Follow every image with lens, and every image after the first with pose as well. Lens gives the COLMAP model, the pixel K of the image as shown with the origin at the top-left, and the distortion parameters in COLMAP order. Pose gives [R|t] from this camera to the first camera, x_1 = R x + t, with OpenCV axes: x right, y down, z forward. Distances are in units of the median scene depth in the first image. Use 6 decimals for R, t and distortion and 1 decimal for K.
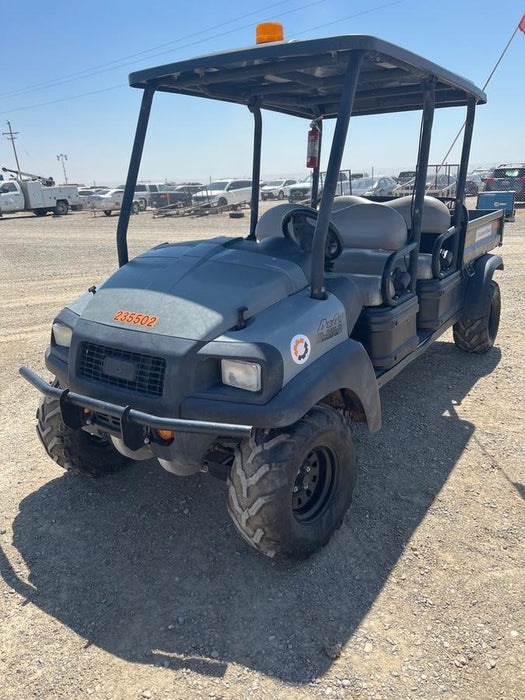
lens RADIAL K [[528.3, 0, 275.1], [0, 528.3, 348.3], [0, 0, 1]] dist [-0.002111, -0.005081]
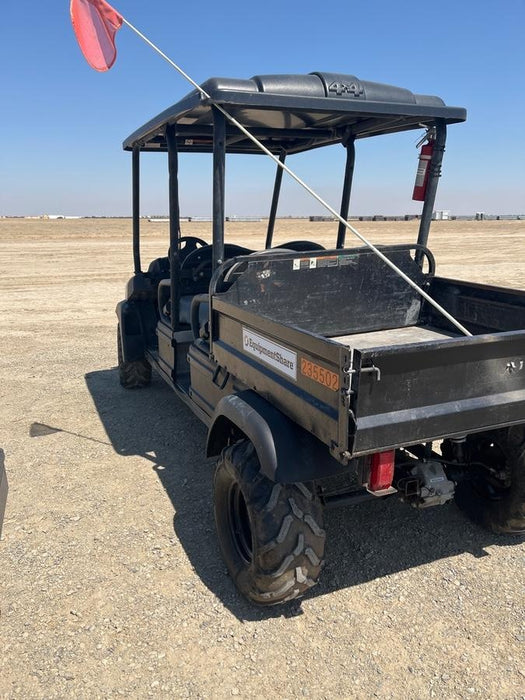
lens RADIAL K [[527.6, 0, 266.7], [0, 527.6, 351.1], [0, 0, 1]] dist [0.003437, -0.003146]
pose [[-0.543501, 0.256860, -0.799143, 1.143392], [-0.224501, 0.872870, 0.433241, -0.633531], [0.808830, 0.414876, -0.416740, 1.806162]]
